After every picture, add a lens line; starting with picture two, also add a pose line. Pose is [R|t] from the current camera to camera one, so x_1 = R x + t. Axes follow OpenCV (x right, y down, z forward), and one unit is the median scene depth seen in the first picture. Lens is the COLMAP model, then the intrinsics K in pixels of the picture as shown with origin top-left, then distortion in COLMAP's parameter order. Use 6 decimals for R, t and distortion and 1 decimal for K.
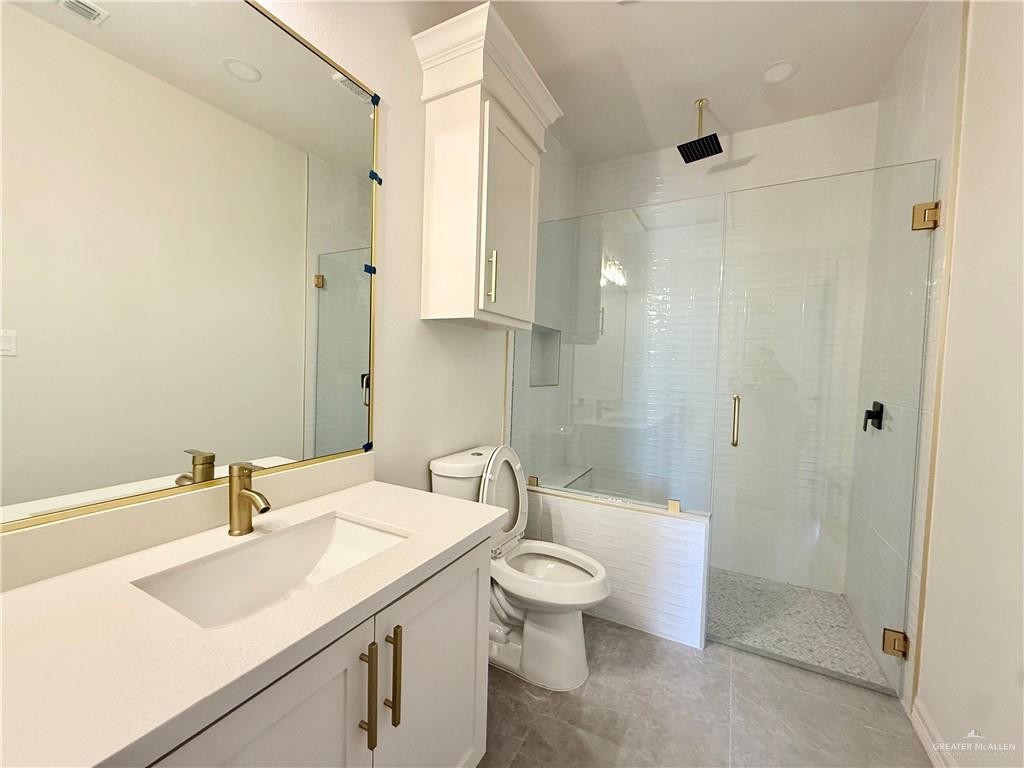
lens RADIAL K [[412.1, 0, 512.8], [0, 412.1, 381.1], [0, 0, 1]] dist [0.003934, -0.000836]
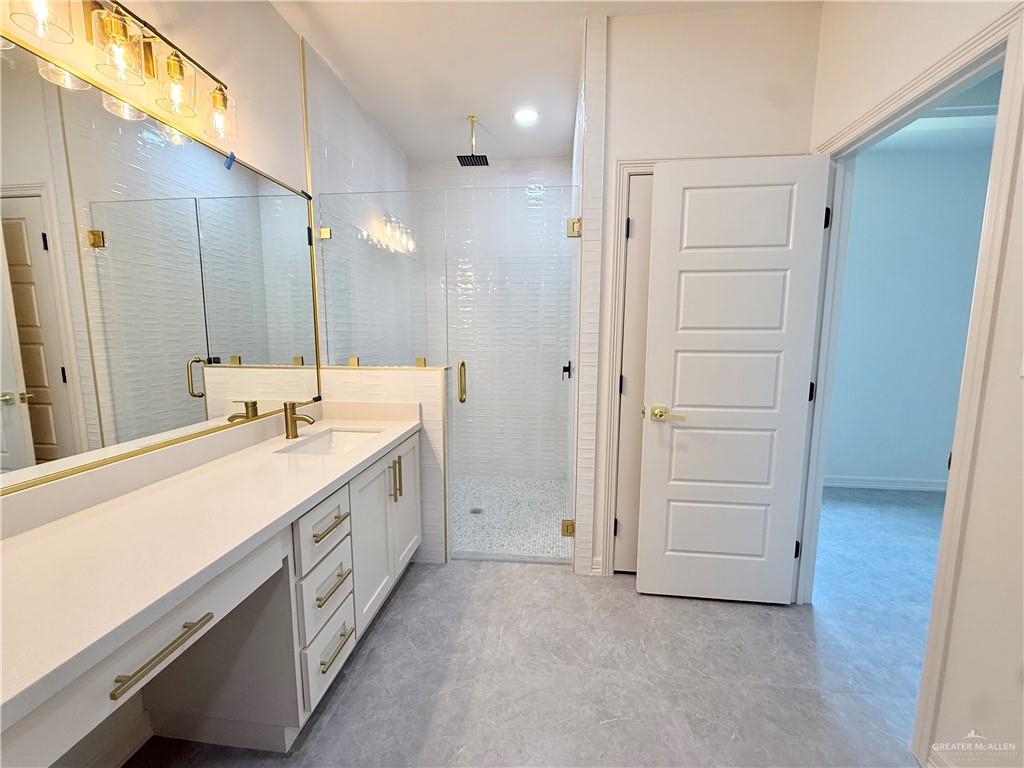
lens RADIAL K [[412.1, 0, 506.8], [0, 412.1, 382.9], [0, 0, 1]] dist [0.003934, -0.000836]
pose [[0.931721, -0.073725, 0.355614, -0.378151], [0.042709, 0.994627, 0.094302, -0.017669], [-0.360656, -0.072675, 0.929863, -1.025745]]
